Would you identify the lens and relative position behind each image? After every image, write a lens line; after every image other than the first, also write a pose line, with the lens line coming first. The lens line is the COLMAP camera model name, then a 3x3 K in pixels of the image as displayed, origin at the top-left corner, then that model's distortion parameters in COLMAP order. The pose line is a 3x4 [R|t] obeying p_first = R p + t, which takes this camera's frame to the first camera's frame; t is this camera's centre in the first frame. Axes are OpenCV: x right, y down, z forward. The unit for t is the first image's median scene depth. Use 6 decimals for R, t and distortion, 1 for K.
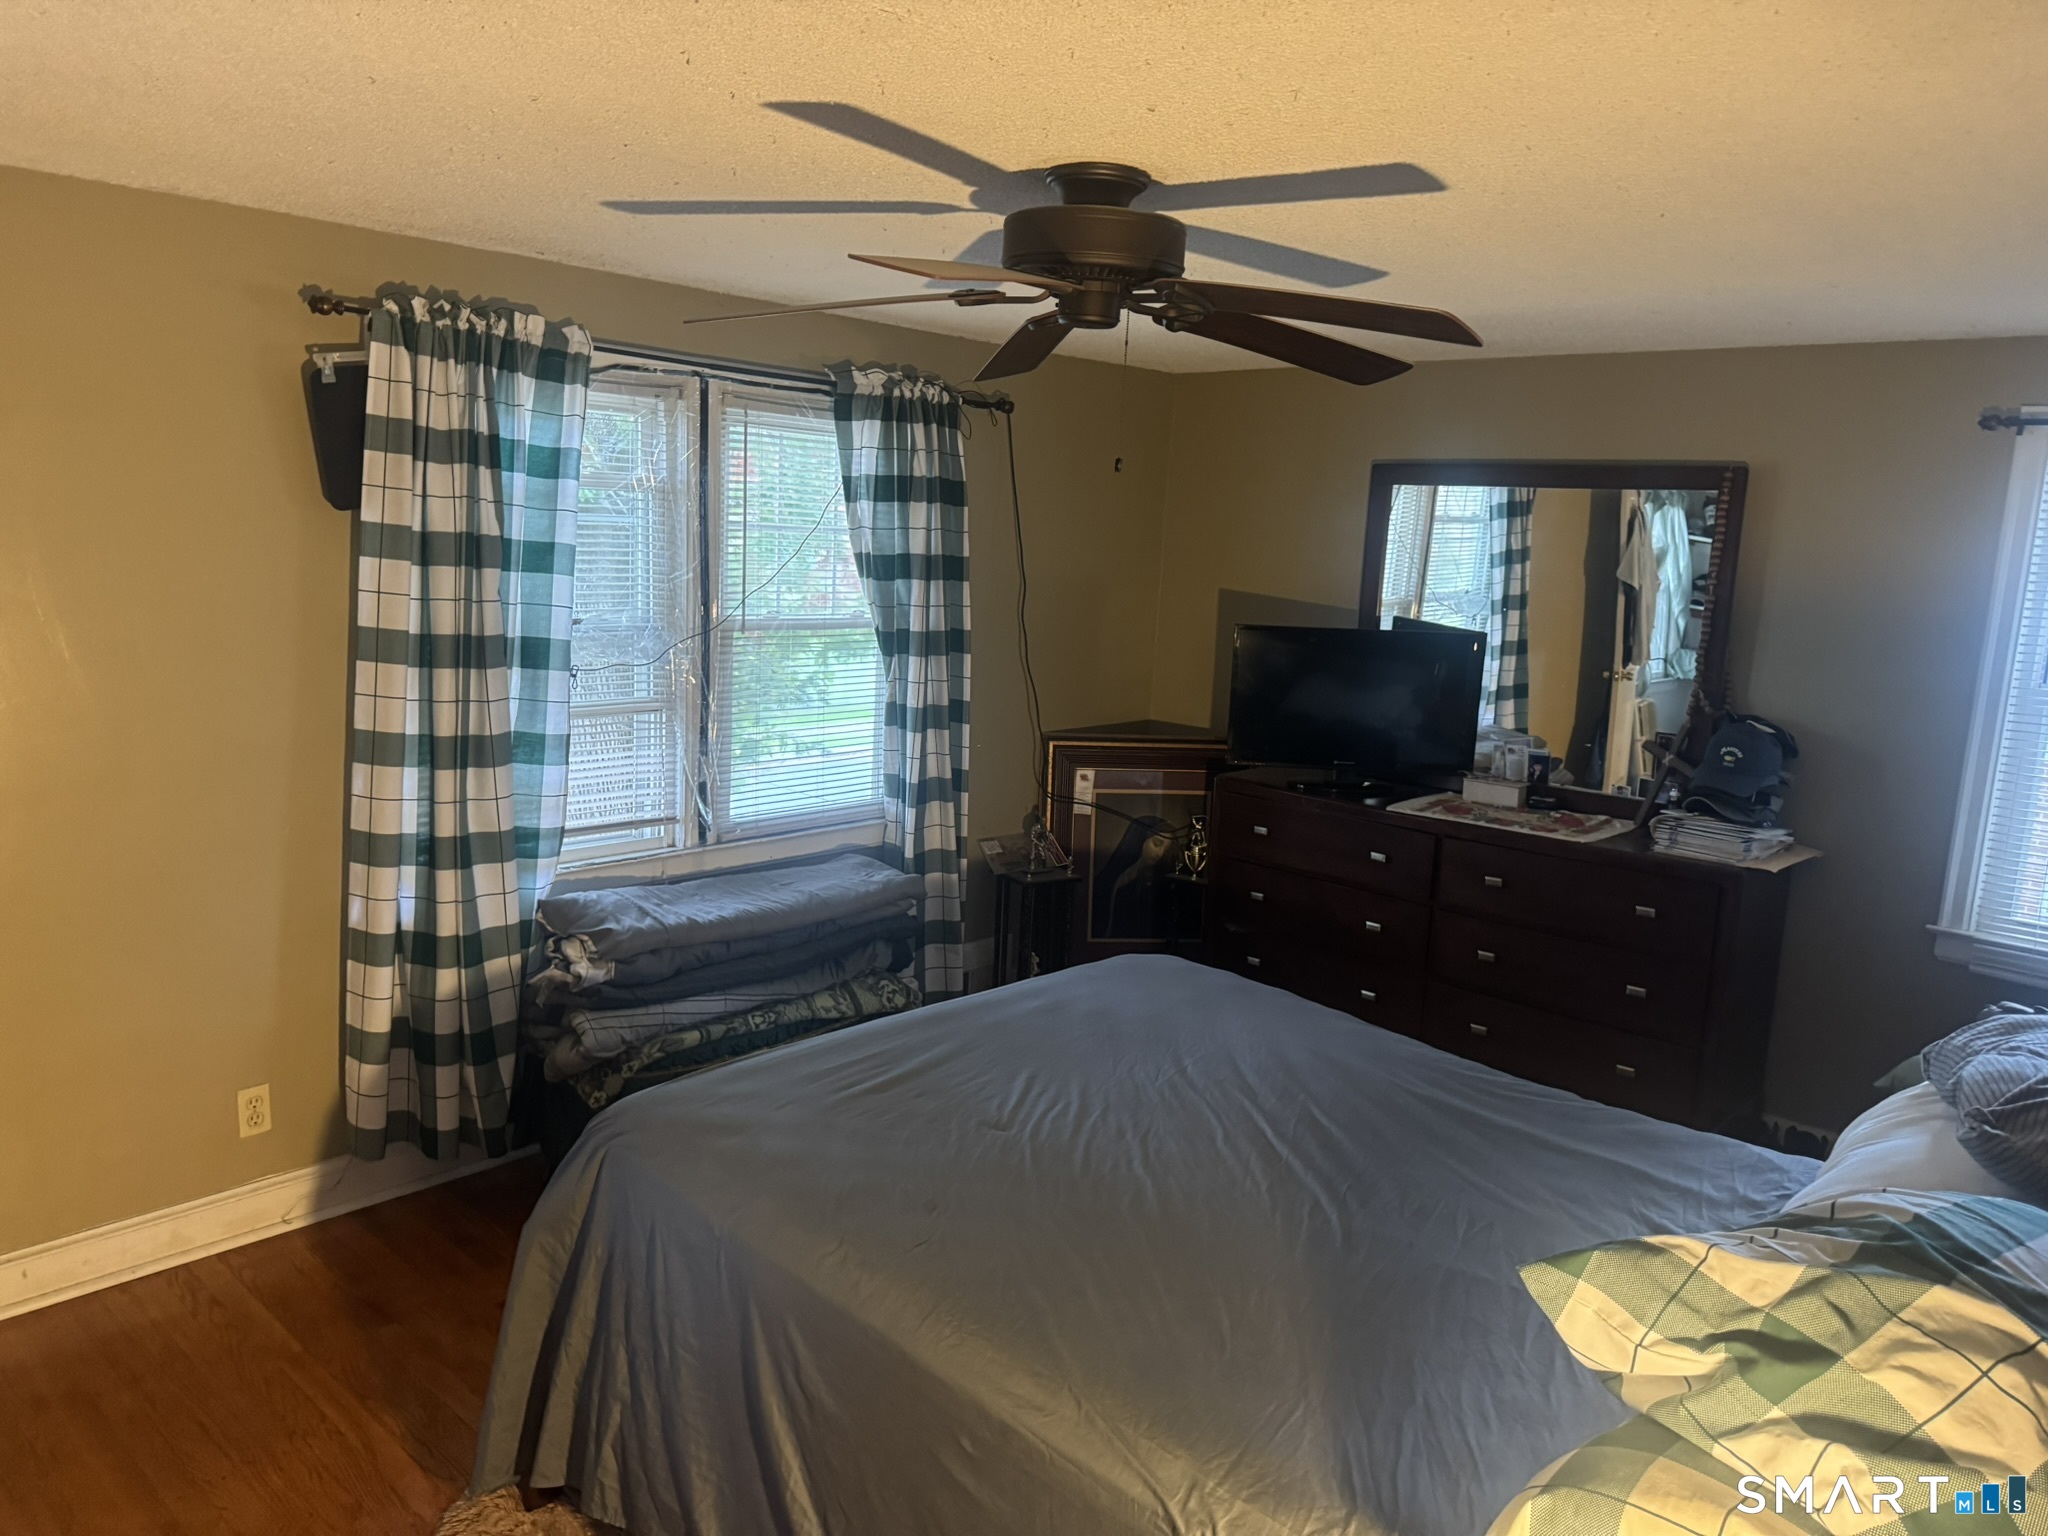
lens RADIAL K [[1407.0, 0, 1024.0], [0, 1407.0, 768.0], [0, 0, 1]] dist [0.050192, -0.056060]
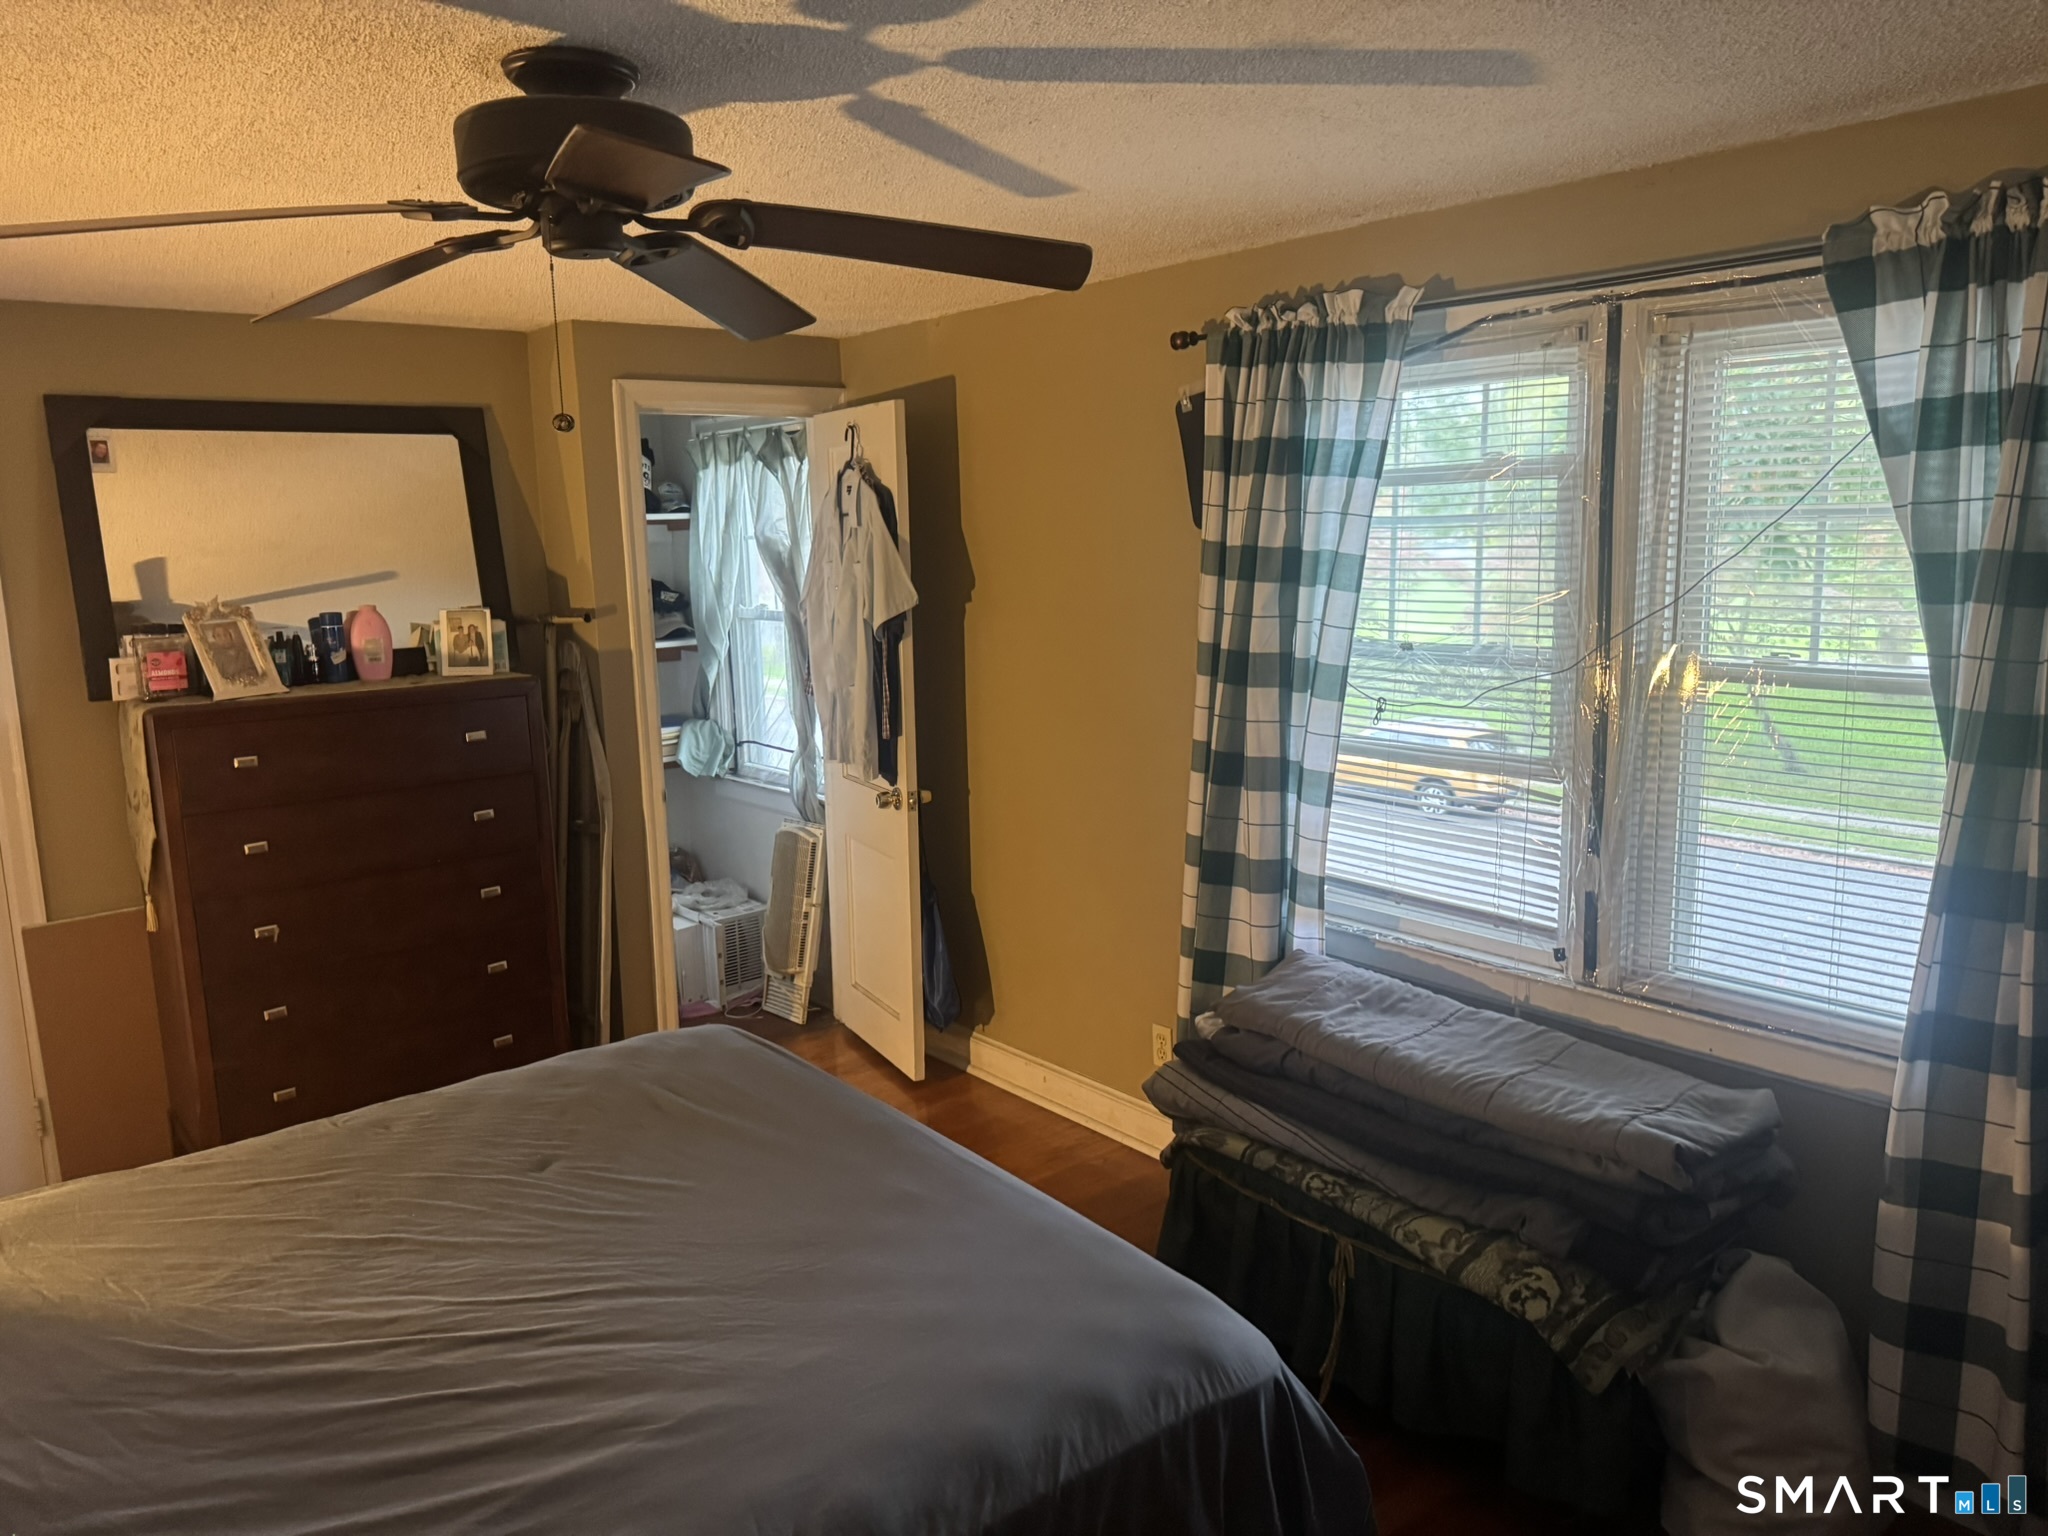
lens RADIAL K [[1407.0, 0, 1024.0], [0, 1407.0, 768.0], [0, 0, 1]] dist [0.050192, -0.056060]
pose [[-0.121947, 0.122269, -0.984977, 0.520912], [-0.154196, 0.978001, 0.140493, -0.112897], [0.980486, 0.169013, -0.100411, 0.855507]]
